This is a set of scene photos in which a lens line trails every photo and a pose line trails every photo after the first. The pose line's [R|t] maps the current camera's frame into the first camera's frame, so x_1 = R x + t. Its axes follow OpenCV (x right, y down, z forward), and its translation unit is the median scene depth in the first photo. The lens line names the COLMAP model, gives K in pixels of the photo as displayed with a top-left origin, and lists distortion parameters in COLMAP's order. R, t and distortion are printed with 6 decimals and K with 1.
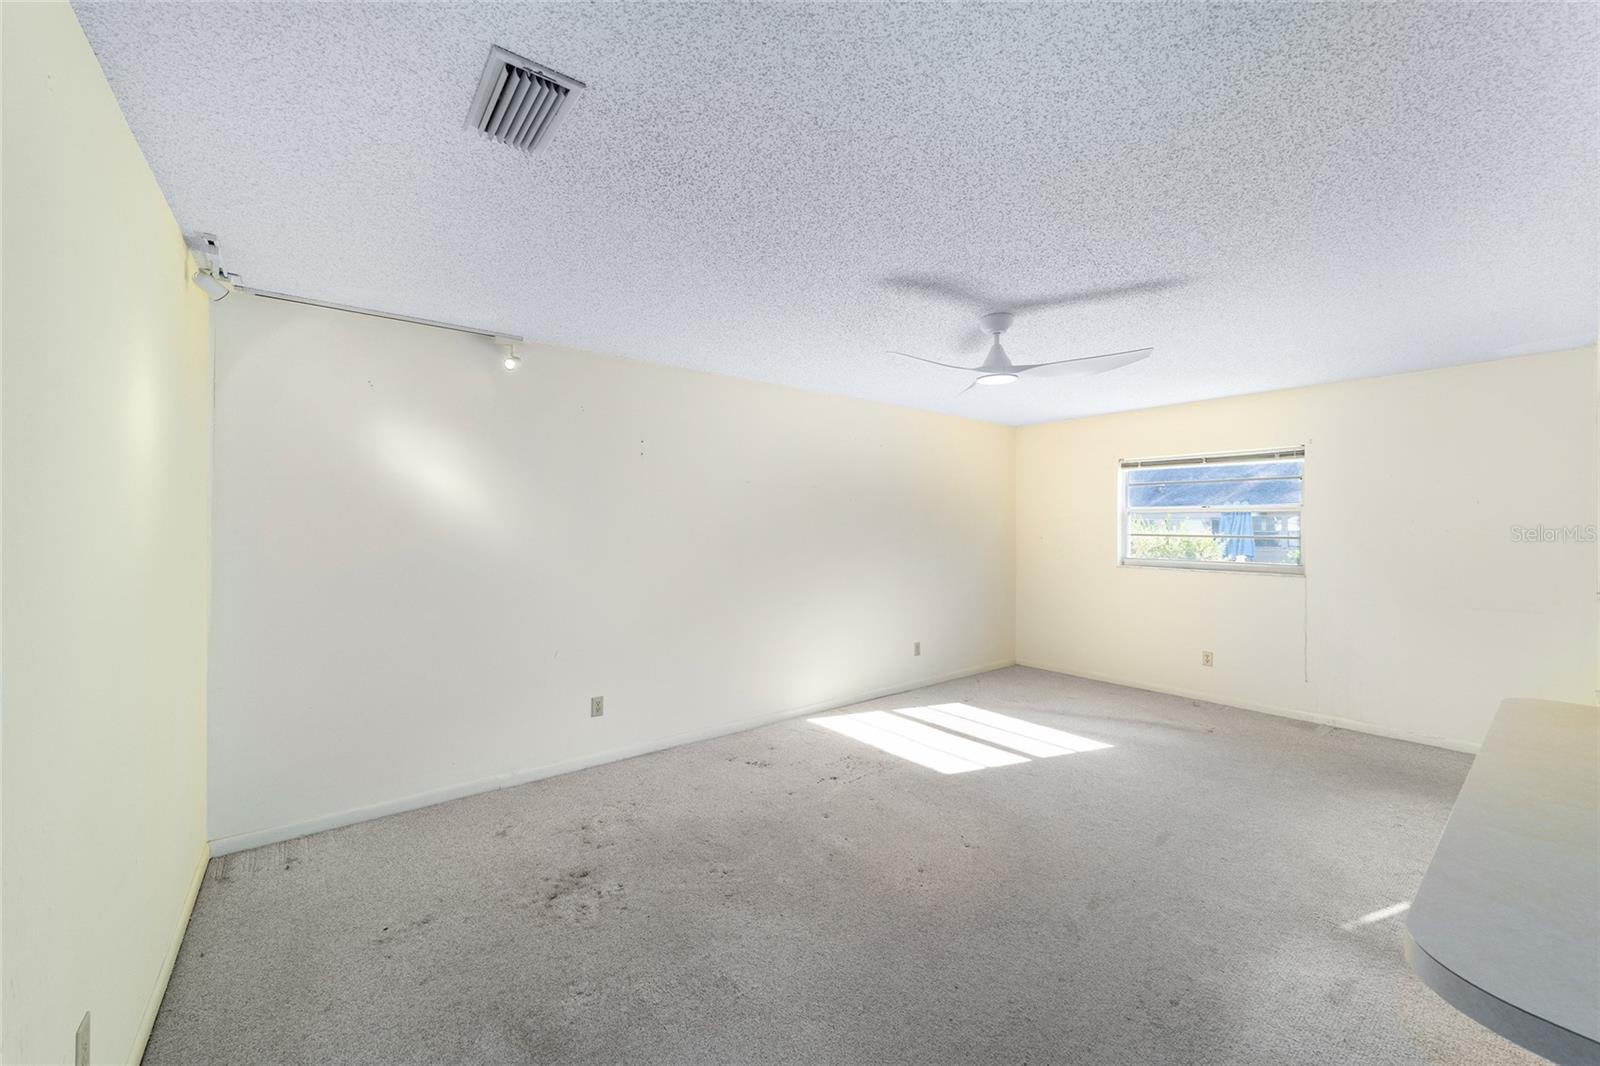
lens RADIAL K [[614.5, 0, 796.1], [0, 614.5, 535.4], [0, 0, 1]] dist [-0.012464, 0.008561]
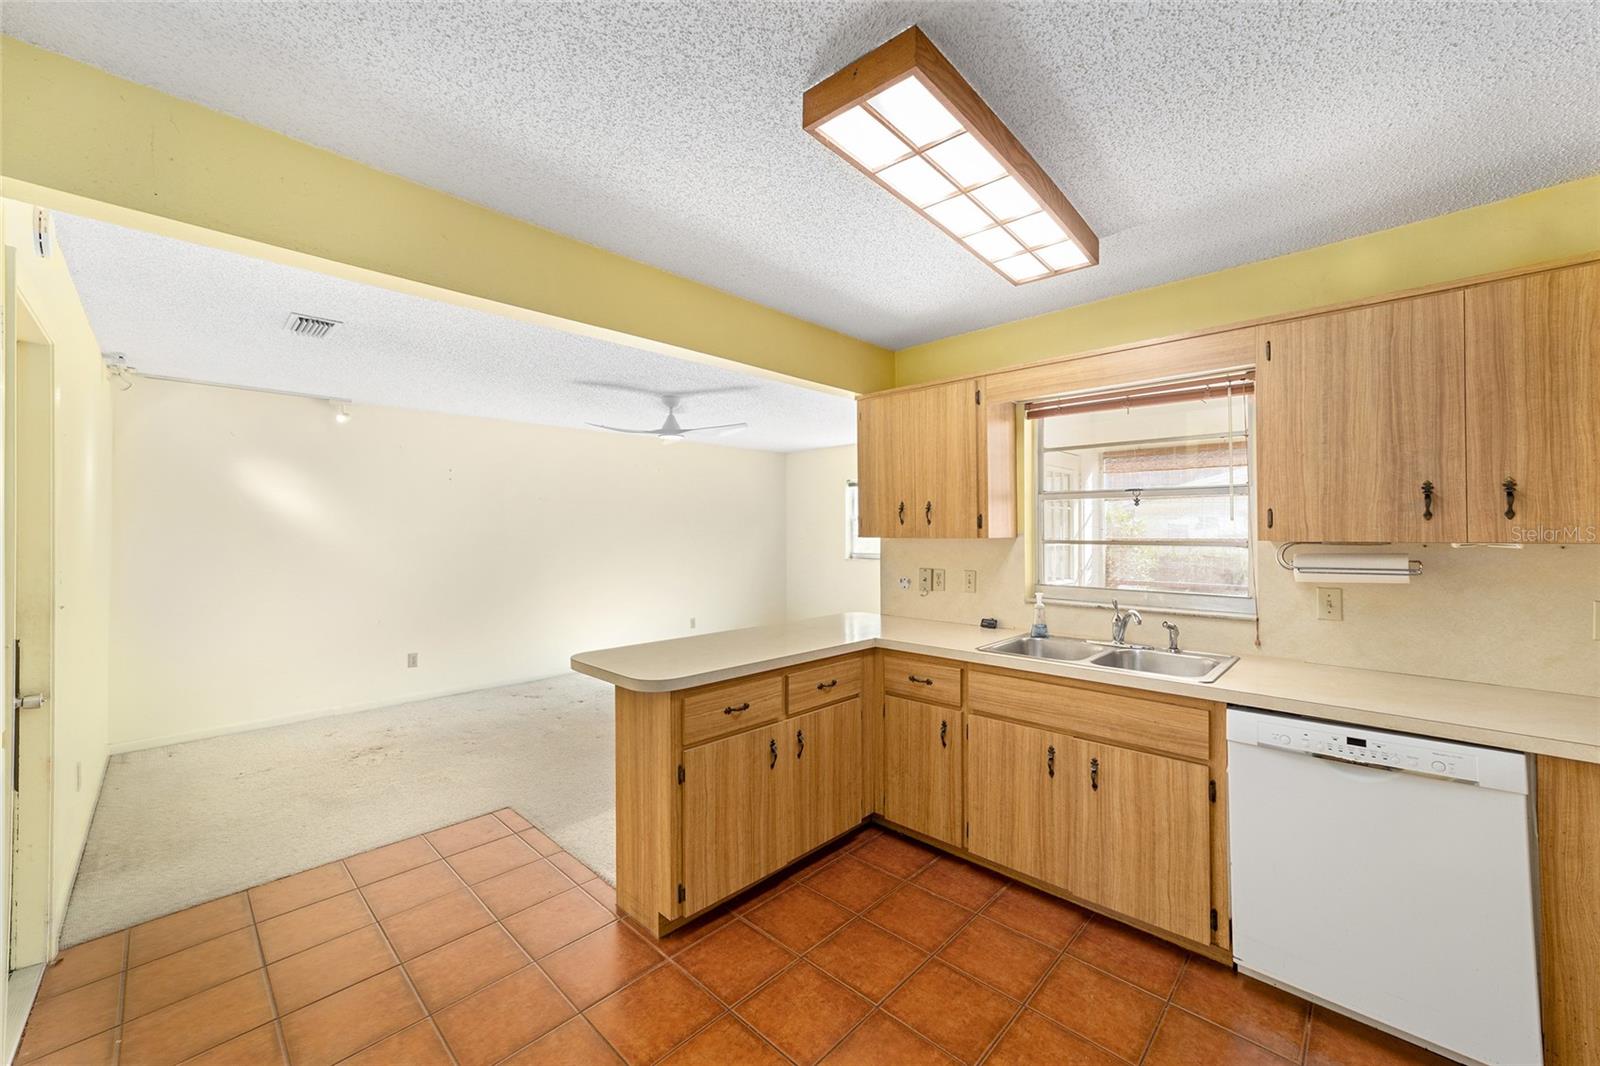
lens RADIAL K [[614.5, 0, 796.1], [0, 614.5, 535.4], [0, 0, 1]] dist [-0.012464, 0.008561]
pose [[0.991368, -0.004806, 0.131018, 0.461562], [0.005766, 0.999959, -0.006946, 0.011577], [-0.130980, 0.007641, 0.991356, -0.643437]]
